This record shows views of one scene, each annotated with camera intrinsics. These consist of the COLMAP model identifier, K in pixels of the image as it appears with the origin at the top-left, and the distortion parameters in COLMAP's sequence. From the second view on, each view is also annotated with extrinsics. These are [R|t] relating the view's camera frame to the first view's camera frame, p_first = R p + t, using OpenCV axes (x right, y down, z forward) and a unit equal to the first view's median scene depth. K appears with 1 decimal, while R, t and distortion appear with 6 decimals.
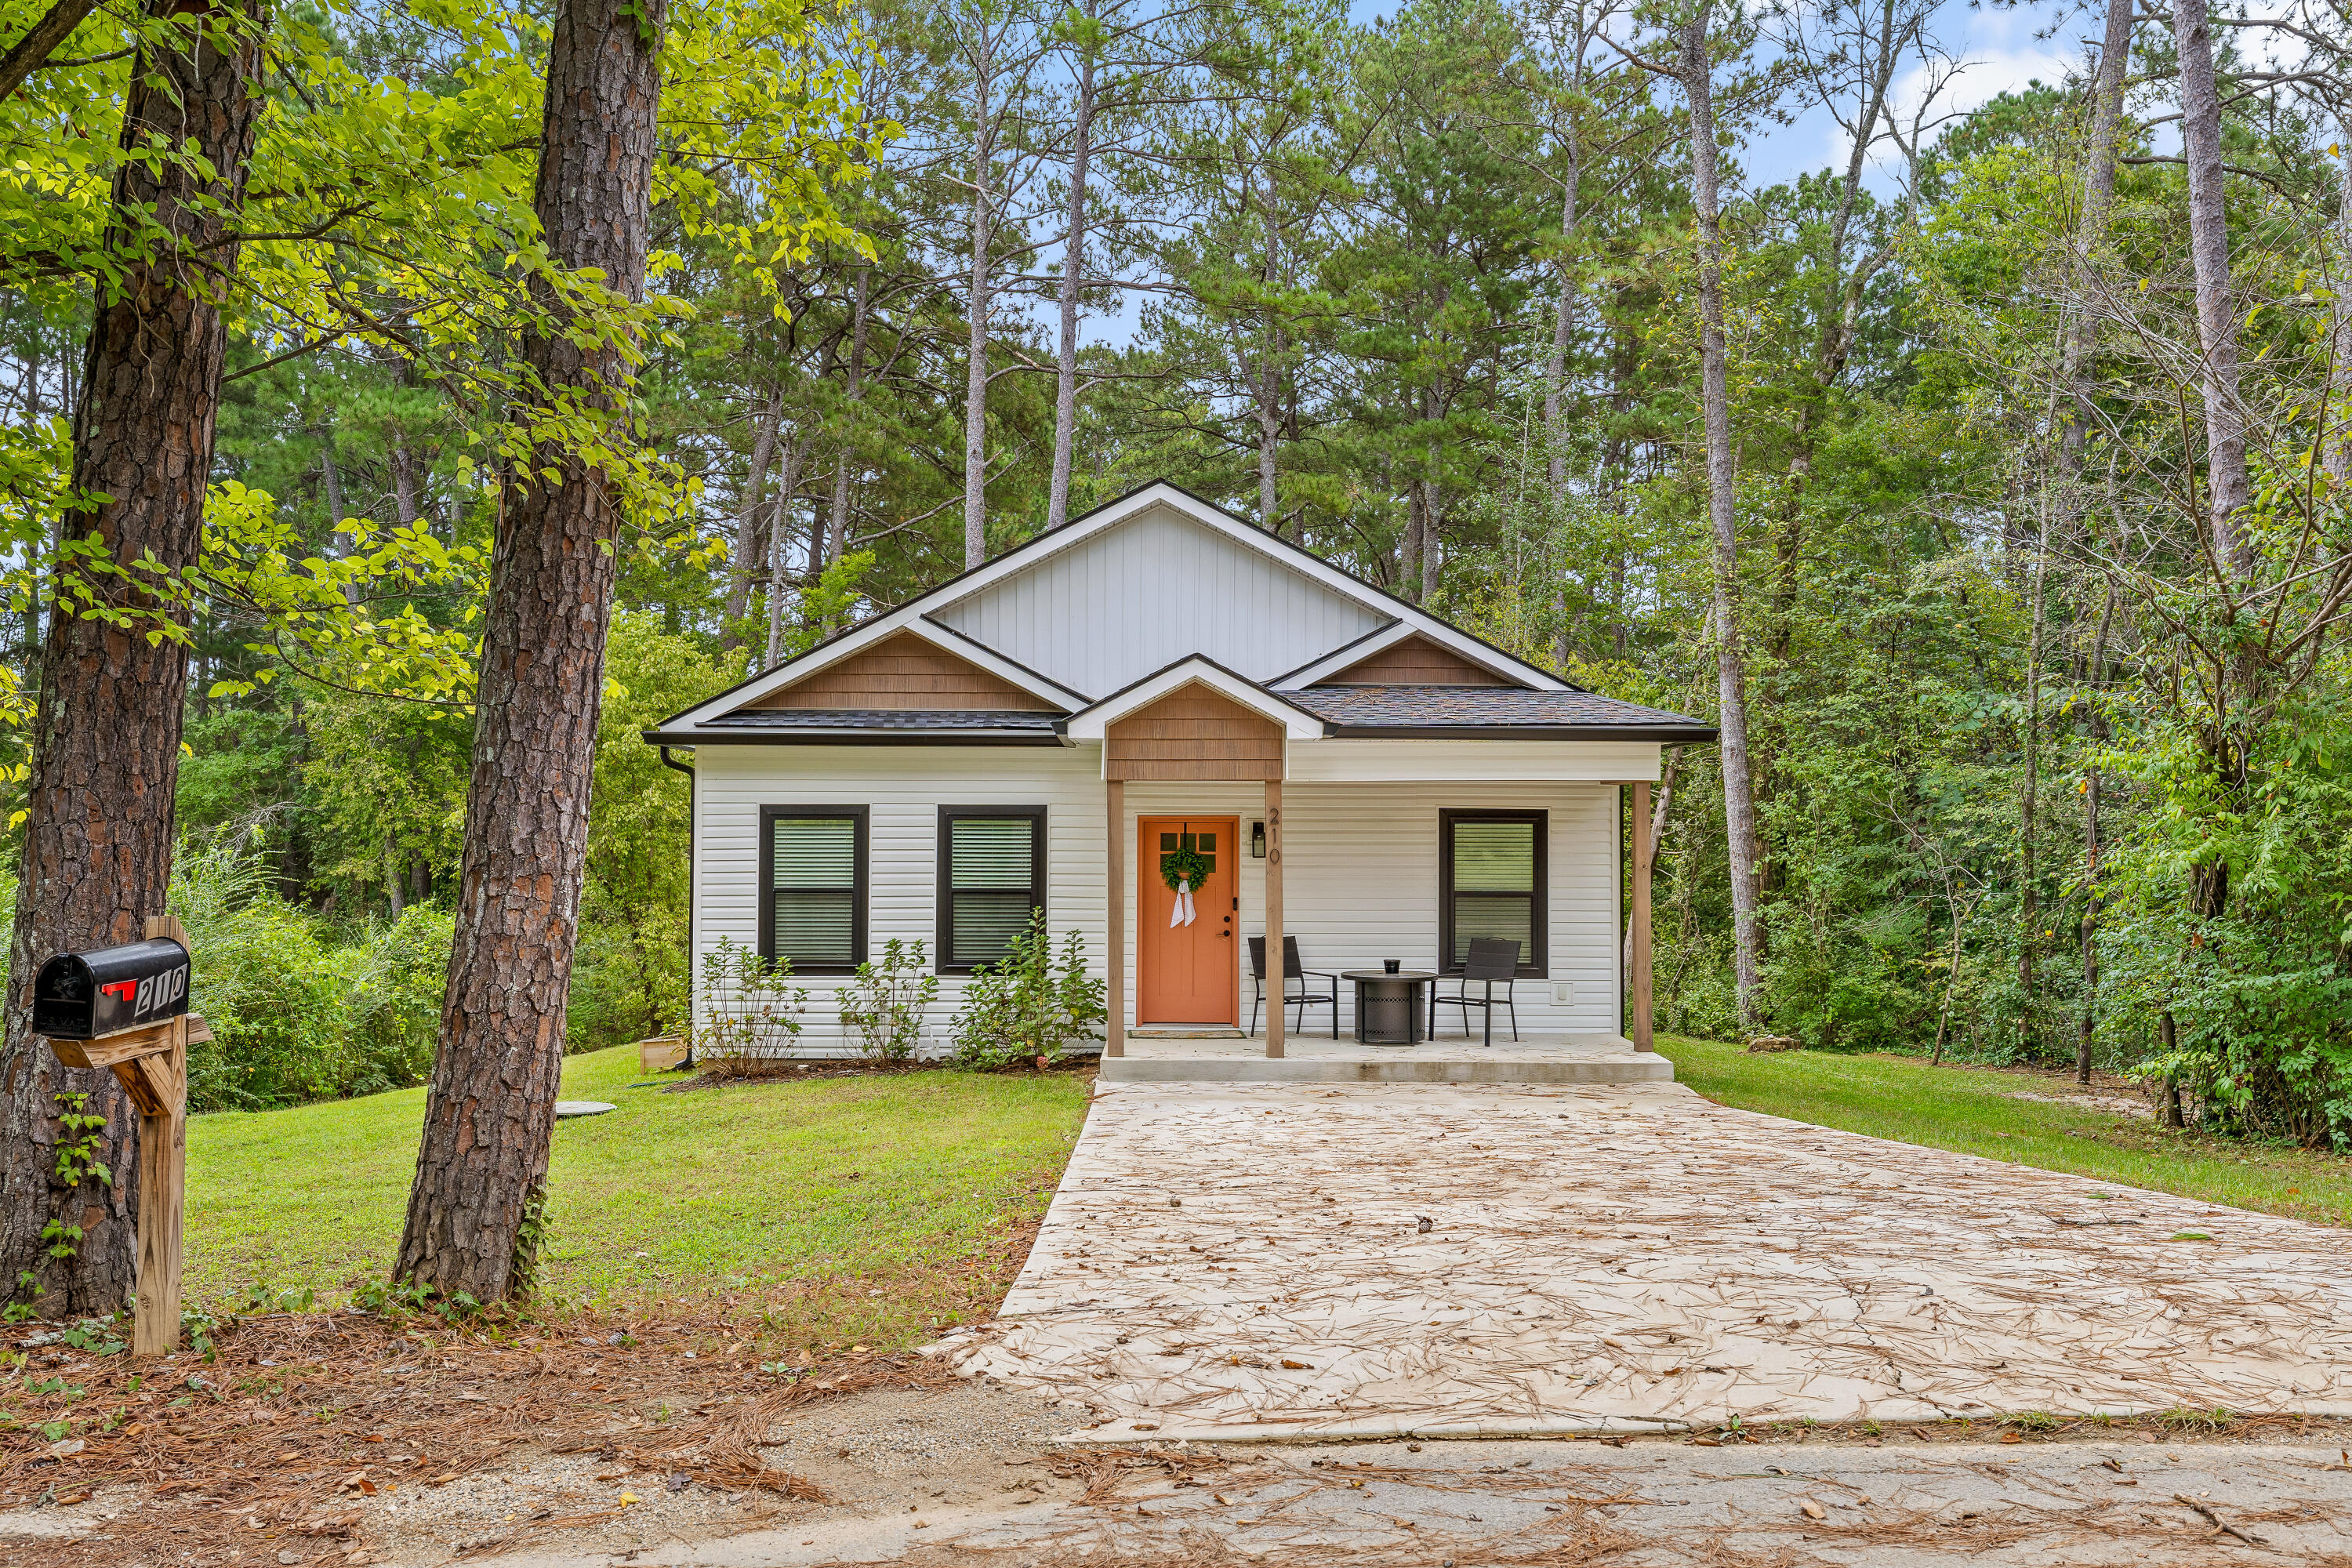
lens RADIAL K [[1933.6, 0, 1231.2], [0, 1933.6, 789.8], [0, 0, 1]] dist [-0.006050, -0.012073]
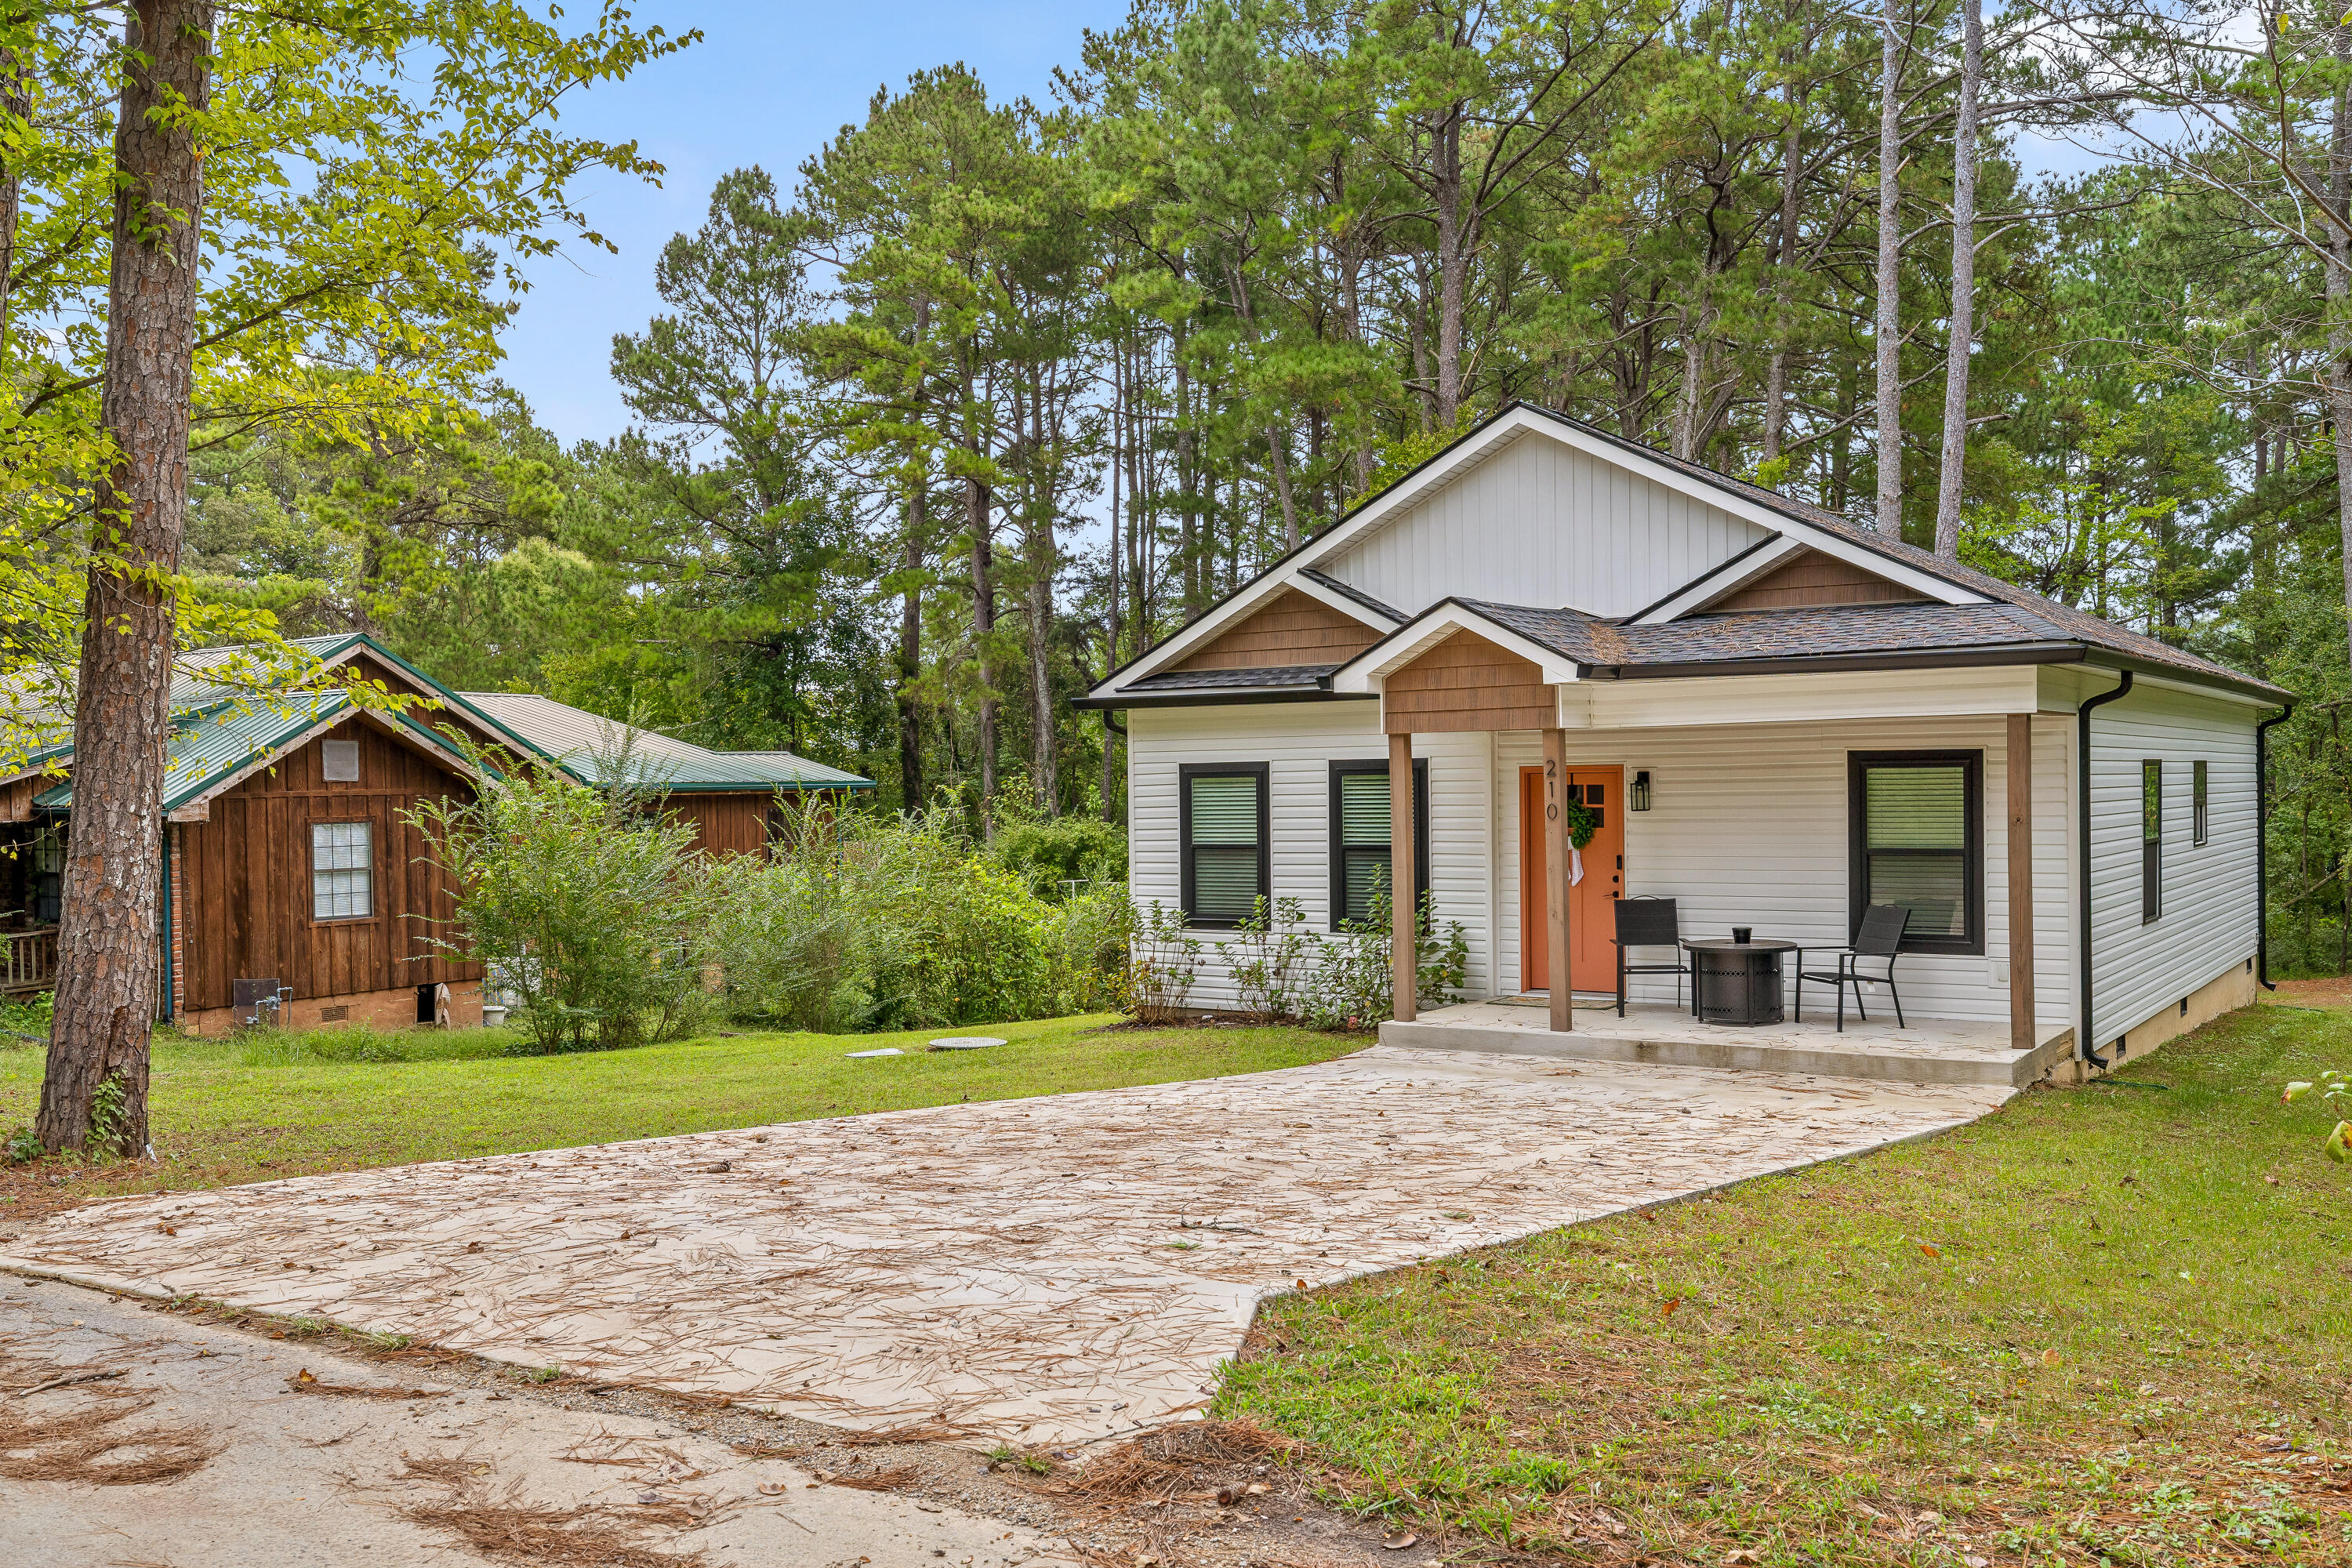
lens RADIAL K [[2147.0, 0, 1155.6], [0, 2147.0, 790.7], [0, 0, 1]] dist [0.011361, 0.023123]
pose [[0.811264, -0.014162, -0.584509, 0.417021], [0.033598, 0.999184, 0.022424, -0.004339], [0.583714, -0.037830, 0.811078, 0.059381]]
